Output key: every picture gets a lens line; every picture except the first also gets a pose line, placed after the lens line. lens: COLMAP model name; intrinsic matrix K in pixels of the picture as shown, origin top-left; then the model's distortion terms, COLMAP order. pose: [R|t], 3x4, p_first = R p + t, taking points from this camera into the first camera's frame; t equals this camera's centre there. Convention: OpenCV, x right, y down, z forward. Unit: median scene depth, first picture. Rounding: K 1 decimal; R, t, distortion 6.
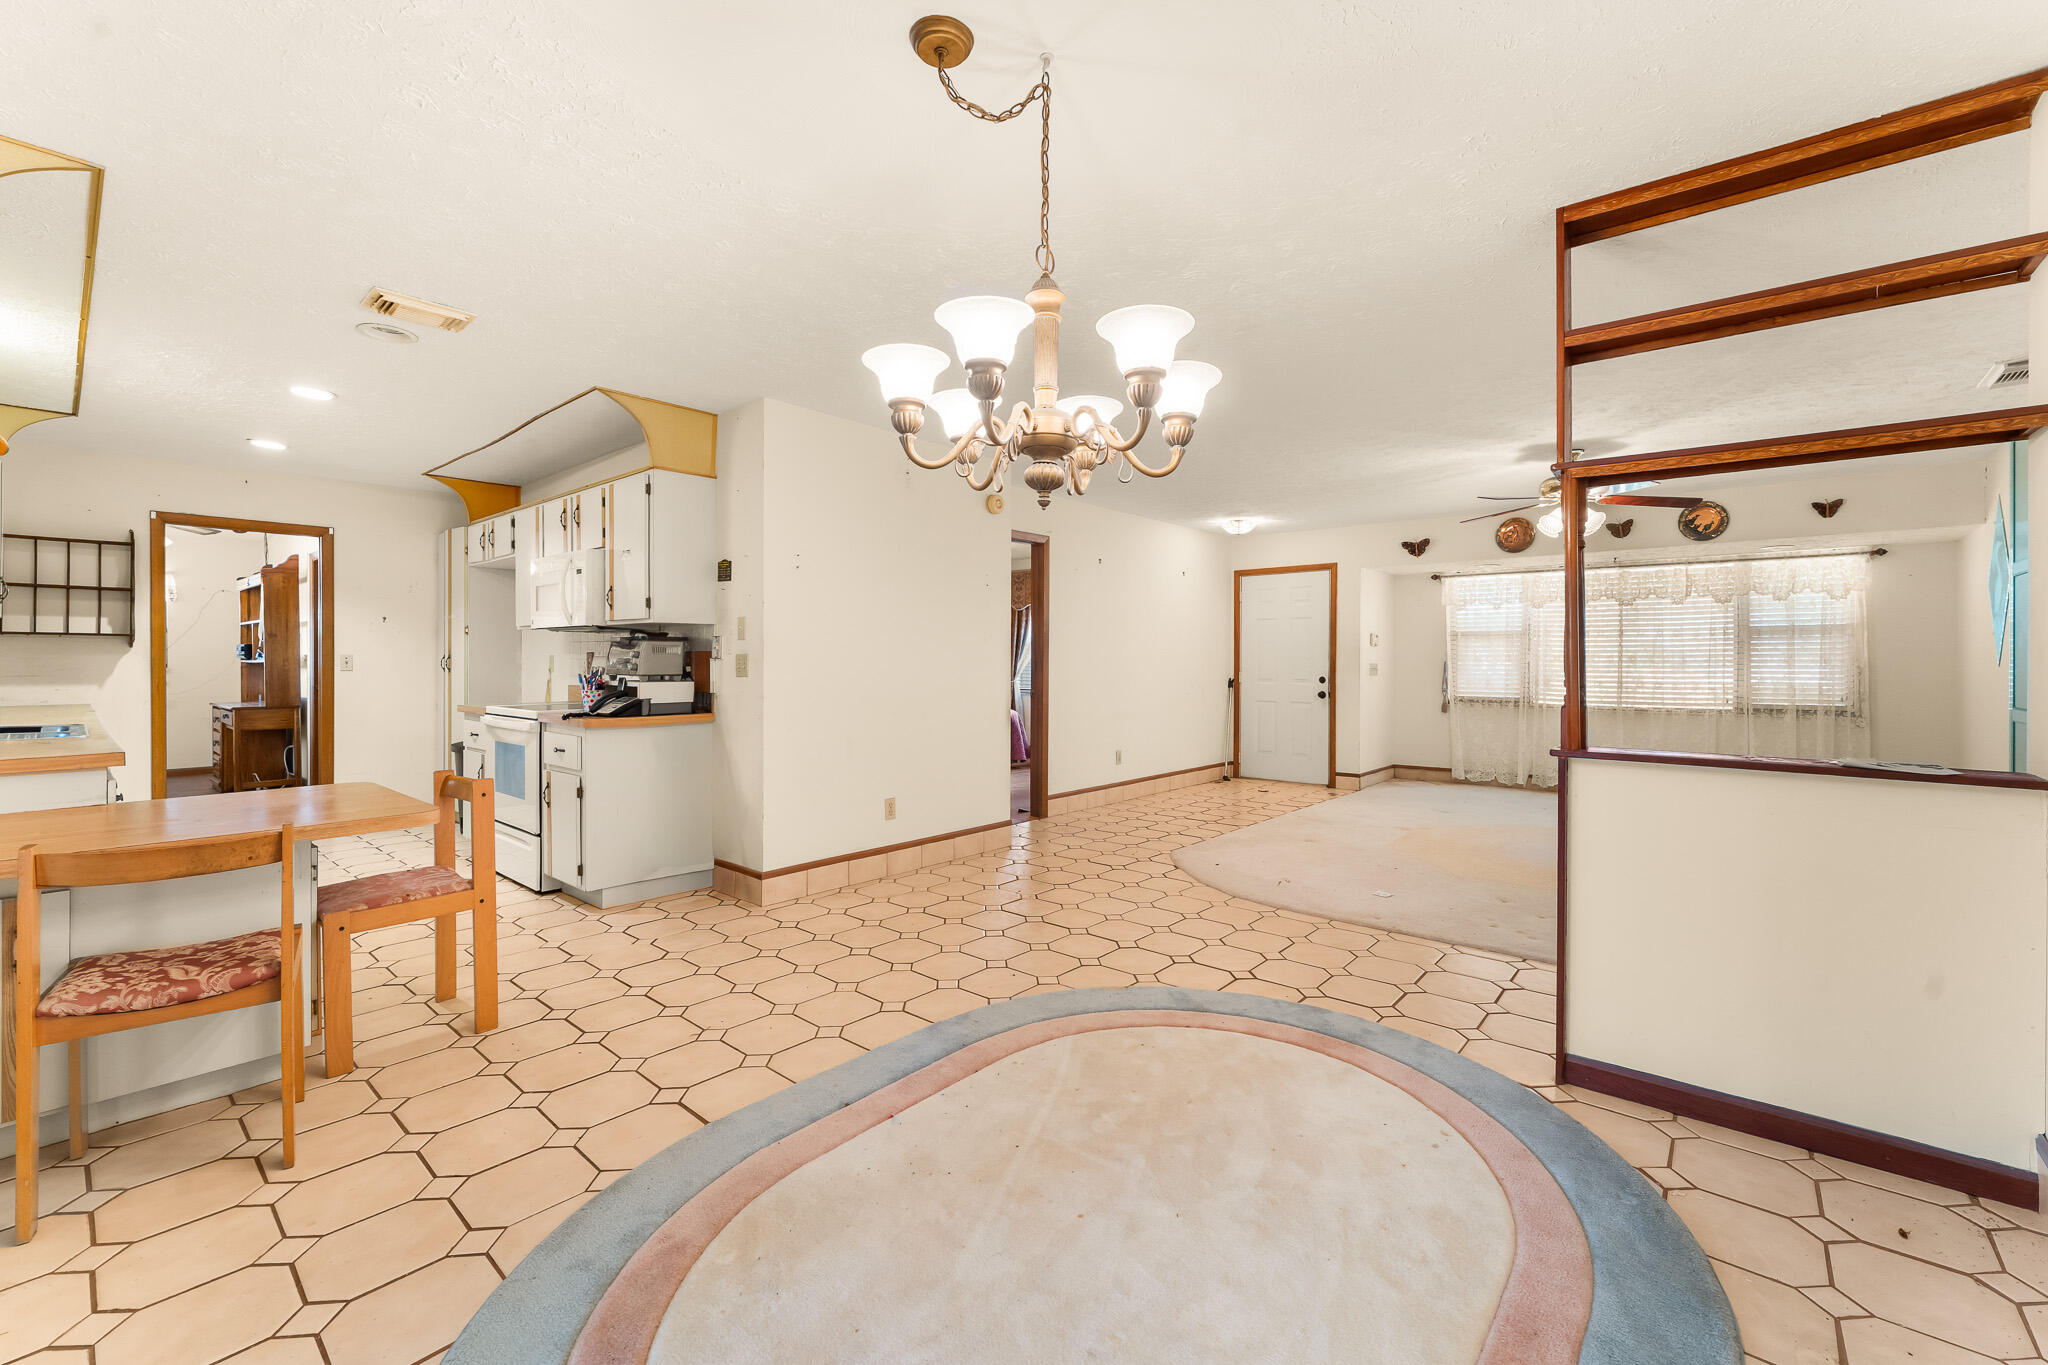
lens RADIAL K [[824.9, 0, 1039.9], [0, 824.9, 662.1], [0, 0, 1]] dist [-0.000631, -0.000077]
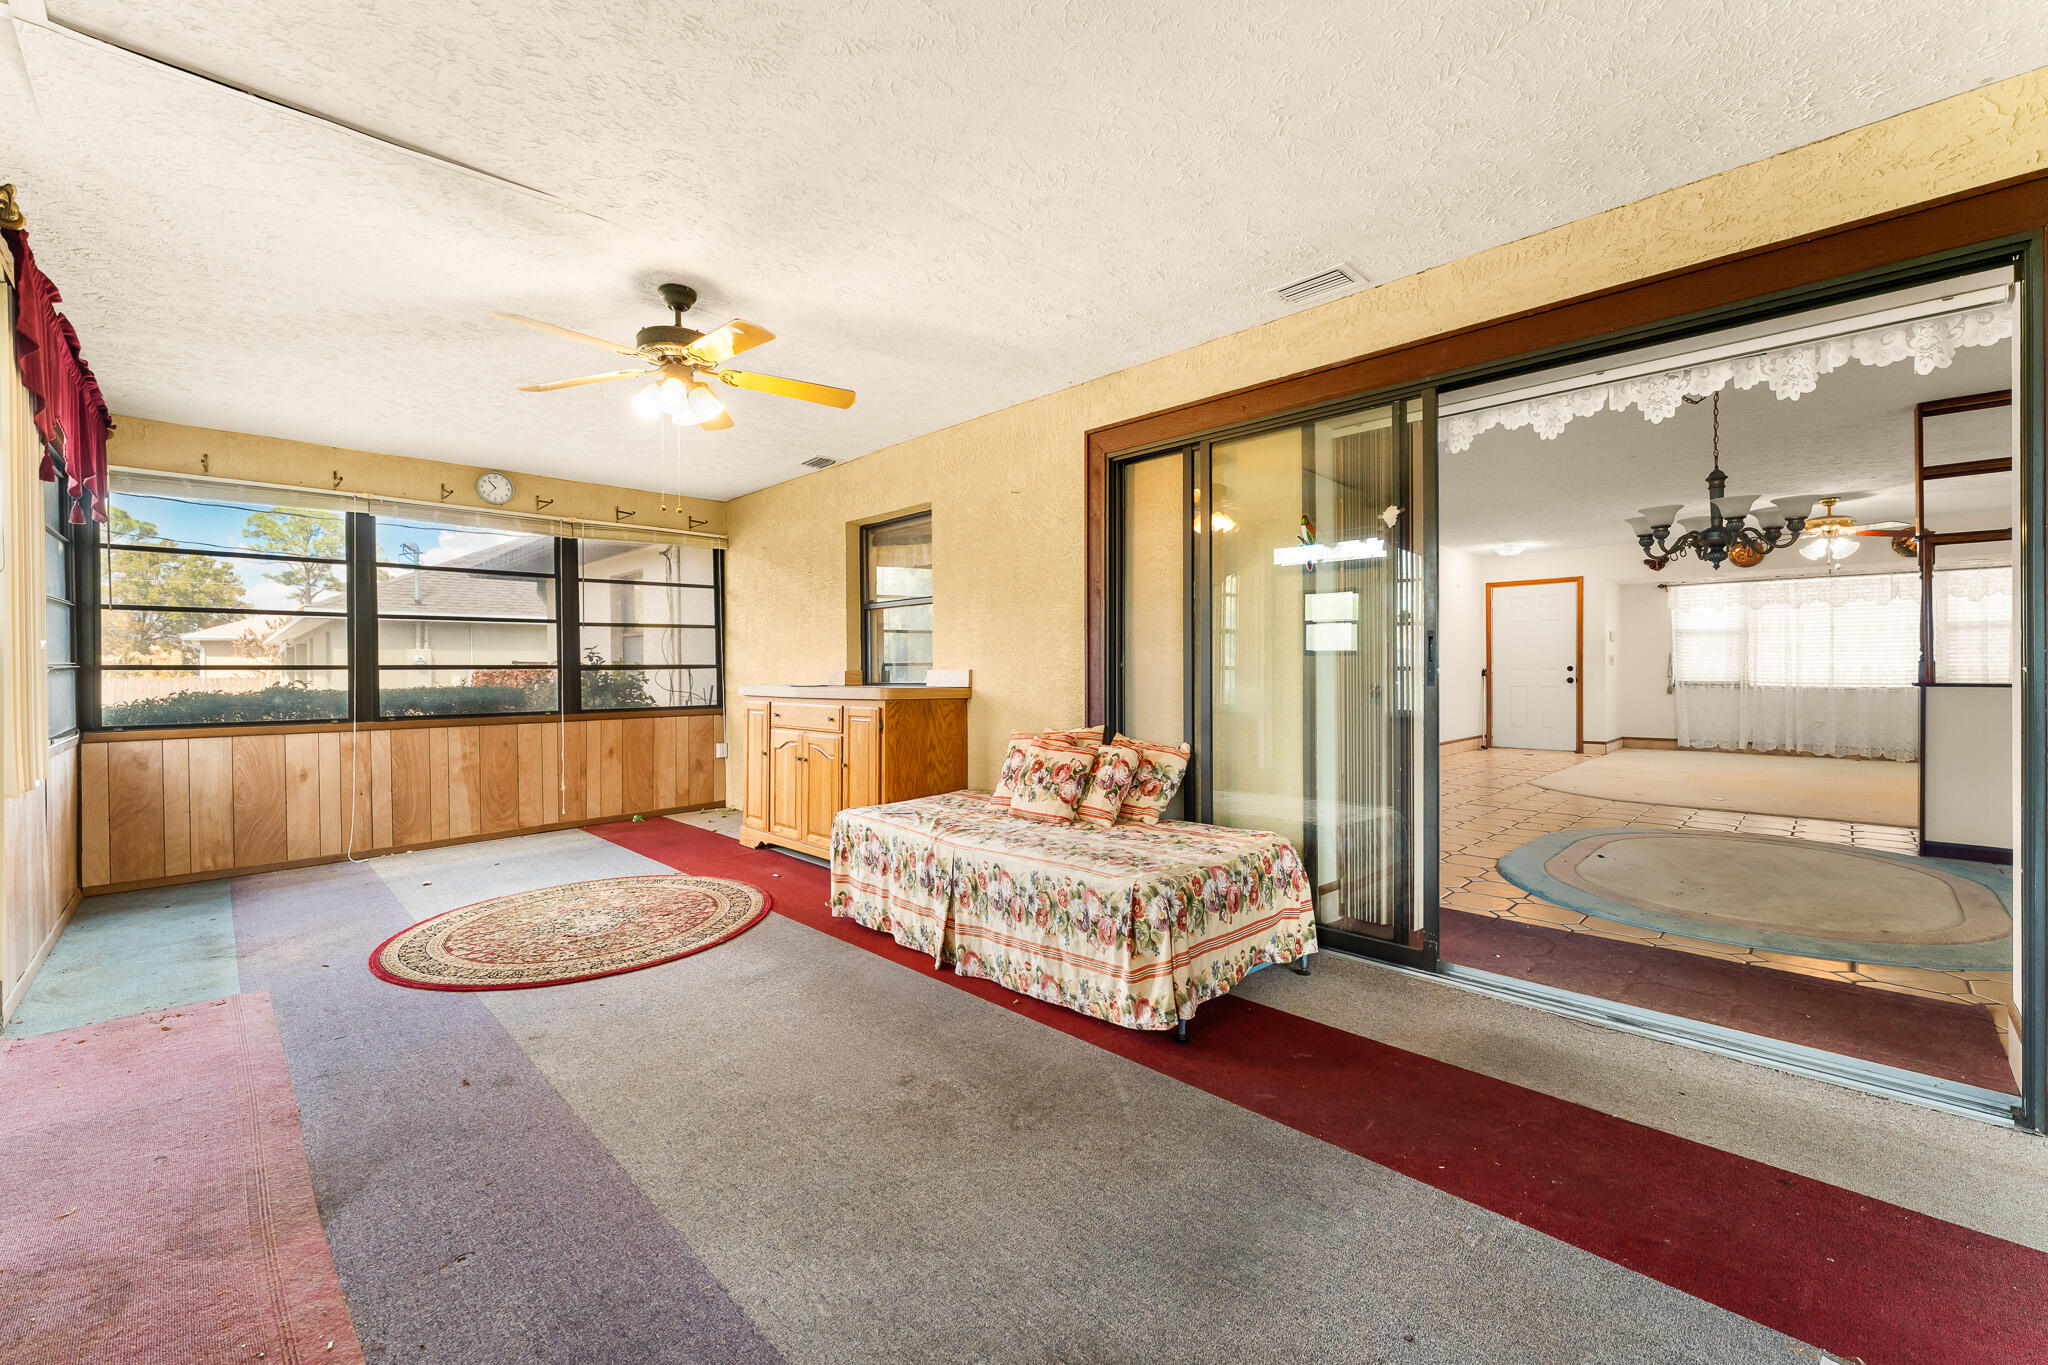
lens RADIAL K [[824.9, 0, 1021.4], [0, 824.9, 675.9], [0, 0, 1]] dist [-0.000631, -0.000077]
pose [[0.997041, -0.006059, -0.076634, -0.414985], [0.006532, 0.999961, 0.005923, 0.020440], [0.076595, -0.006406, 0.997042, -0.340053]]
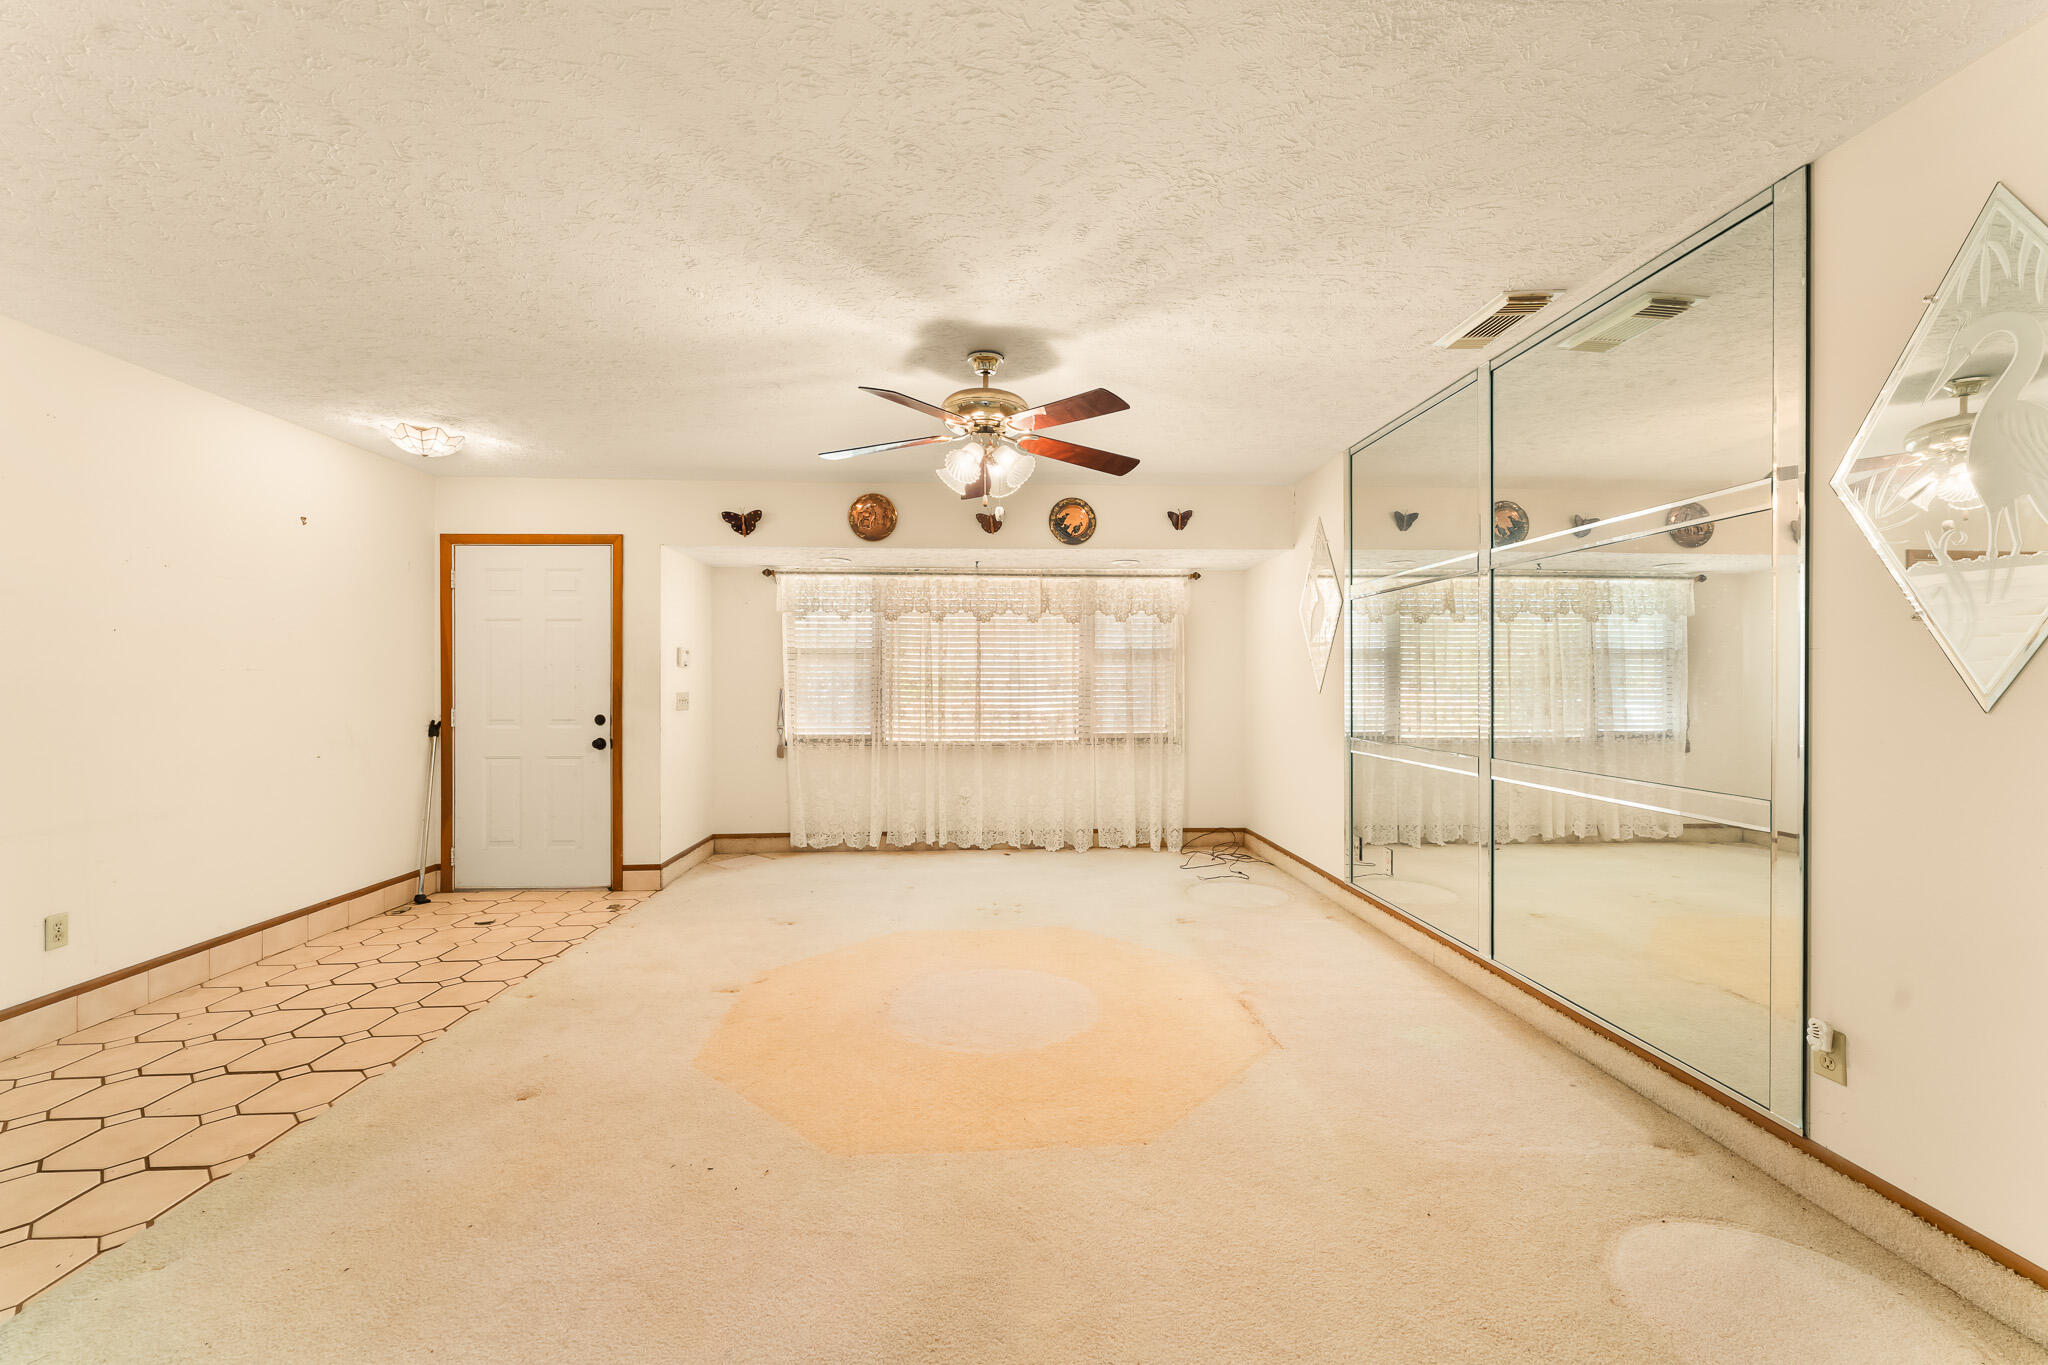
lens RADIAL K [[824.9, 0, 1024.7], [0, 824.9, 684.5], [0, 0, 1]] dist [-0.000631, -0.000077]
pose [[0.723554, -0.006598, 0.690236, 0.148125], [0.004469, 0.999978, 0.004874, -0.007190], [-0.690253, -0.000442, 0.723568, 0.334179]]
